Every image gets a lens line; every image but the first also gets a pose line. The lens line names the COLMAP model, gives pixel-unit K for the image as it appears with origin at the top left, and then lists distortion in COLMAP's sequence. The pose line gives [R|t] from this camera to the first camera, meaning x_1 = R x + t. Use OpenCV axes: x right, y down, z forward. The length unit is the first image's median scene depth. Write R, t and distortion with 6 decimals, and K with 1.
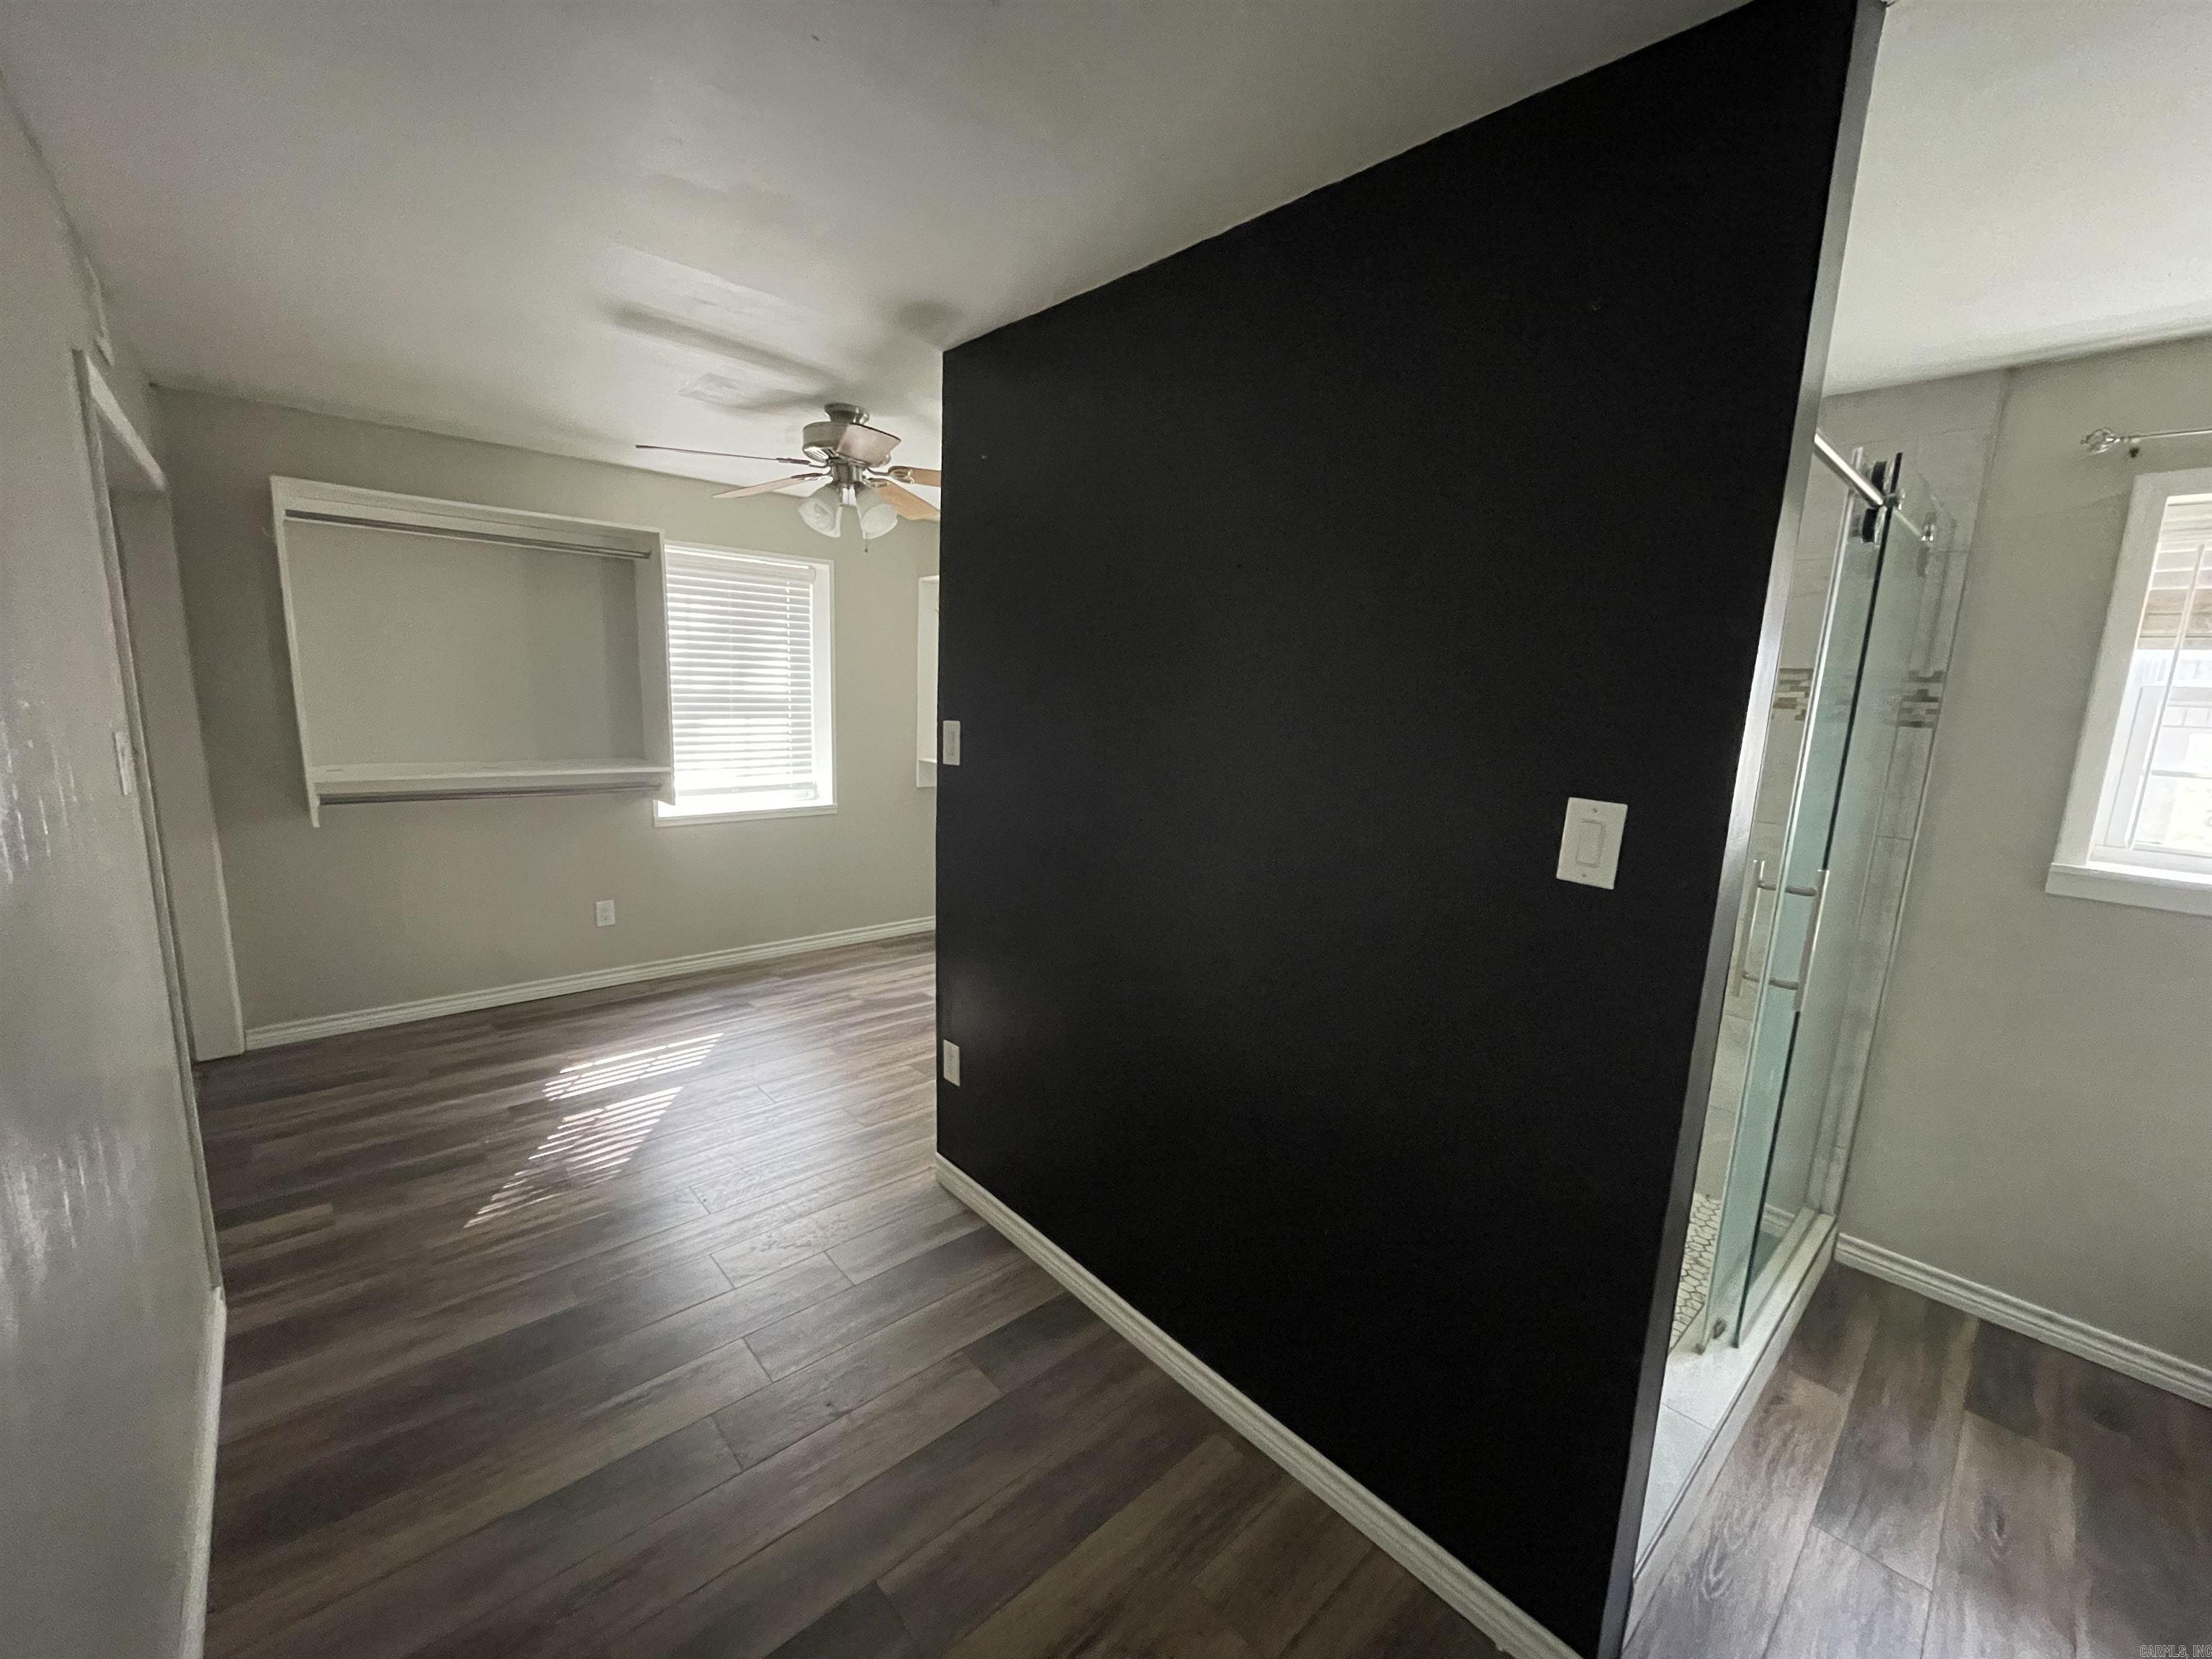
lens RADIAL K [[888.8, 0, 1105.4], [0, 888.8, 830.0], [0, 0, 1]] dist [-0.006360, 0.000602]
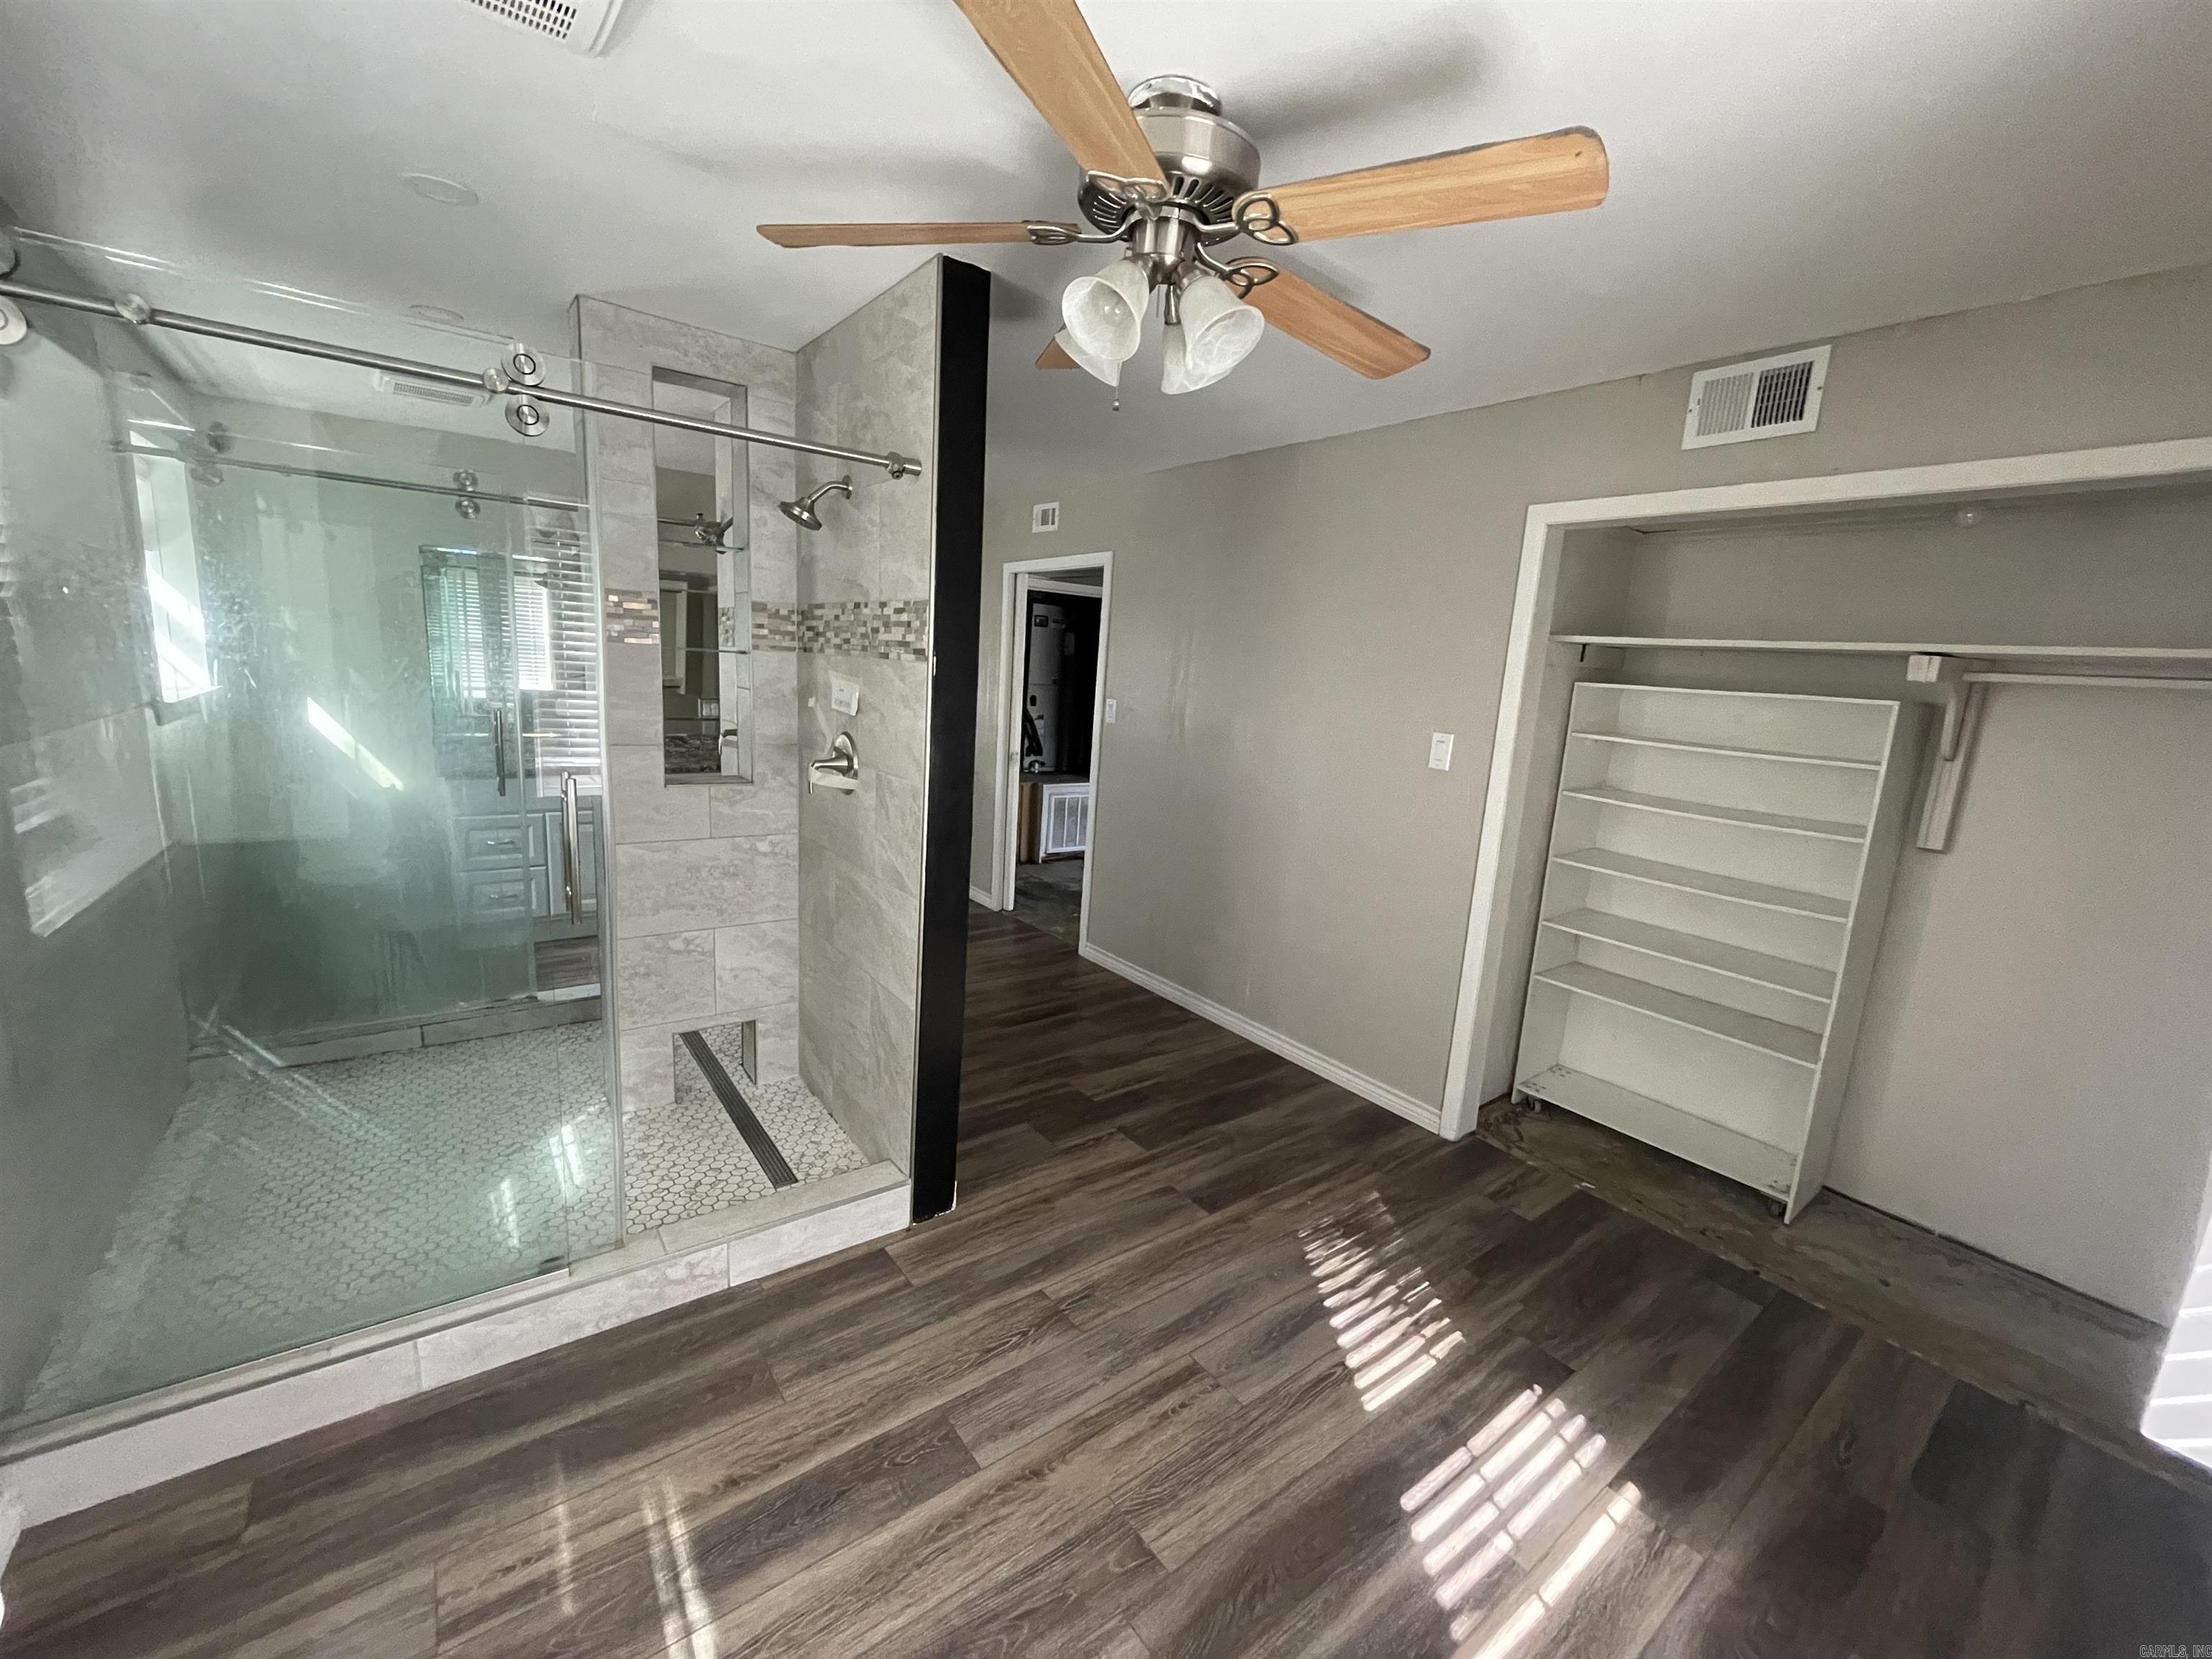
lens RADIAL K [[888.8, 0, 1105.8], [0, 888.8, 829.3], [0, 0, 1]] dist [-0.006360, 0.000602]
pose [[-0.990369, -0.117456, 0.073306, -0.319178], [-0.085097, 0.934029, 0.346912, -0.268608], [-0.109217, 0.337333, -0.935028, 1.507127]]
